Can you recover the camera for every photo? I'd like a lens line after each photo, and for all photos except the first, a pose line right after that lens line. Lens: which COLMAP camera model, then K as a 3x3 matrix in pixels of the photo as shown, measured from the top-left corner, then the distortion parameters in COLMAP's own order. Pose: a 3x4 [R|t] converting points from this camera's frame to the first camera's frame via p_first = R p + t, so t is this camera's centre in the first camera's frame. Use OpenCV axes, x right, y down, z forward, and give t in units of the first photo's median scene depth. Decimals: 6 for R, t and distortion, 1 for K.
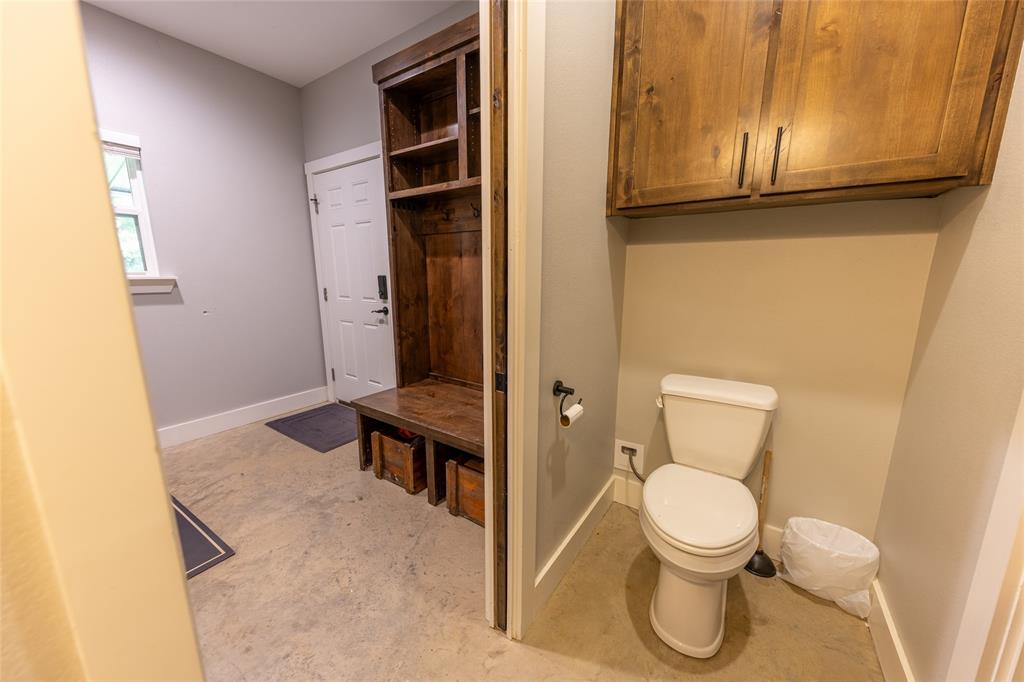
lens RADIAL K [[347.5, 0, 511.3], [0, 347.5, 394.5], [0, 0, 1]] dist [0.014385, -0.003621]
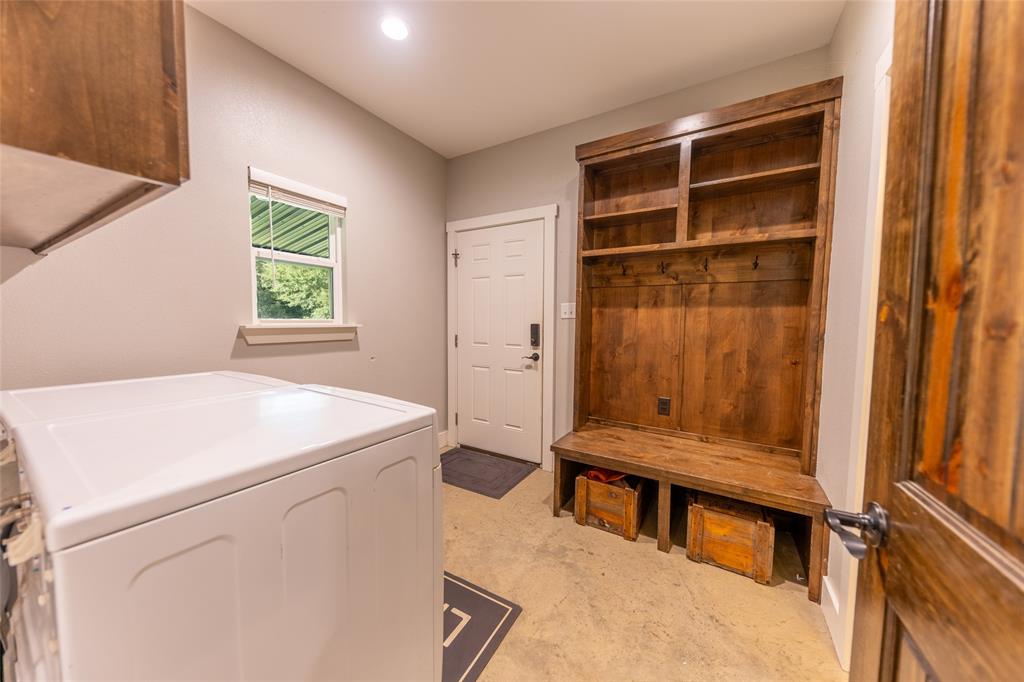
lens RADIAL K [[347.5, 0, 511.3], [0, 347.5, 394.5], [0, 0, 1]] dist [0.014385, -0.003621]
pose [[0.998550, -0.002939, 0.053753, -0.583870], [0.009433, 0.992611, -0.120974, -0.006366], [-0.053000, 0.121306, 0.991199, -0.006182]]
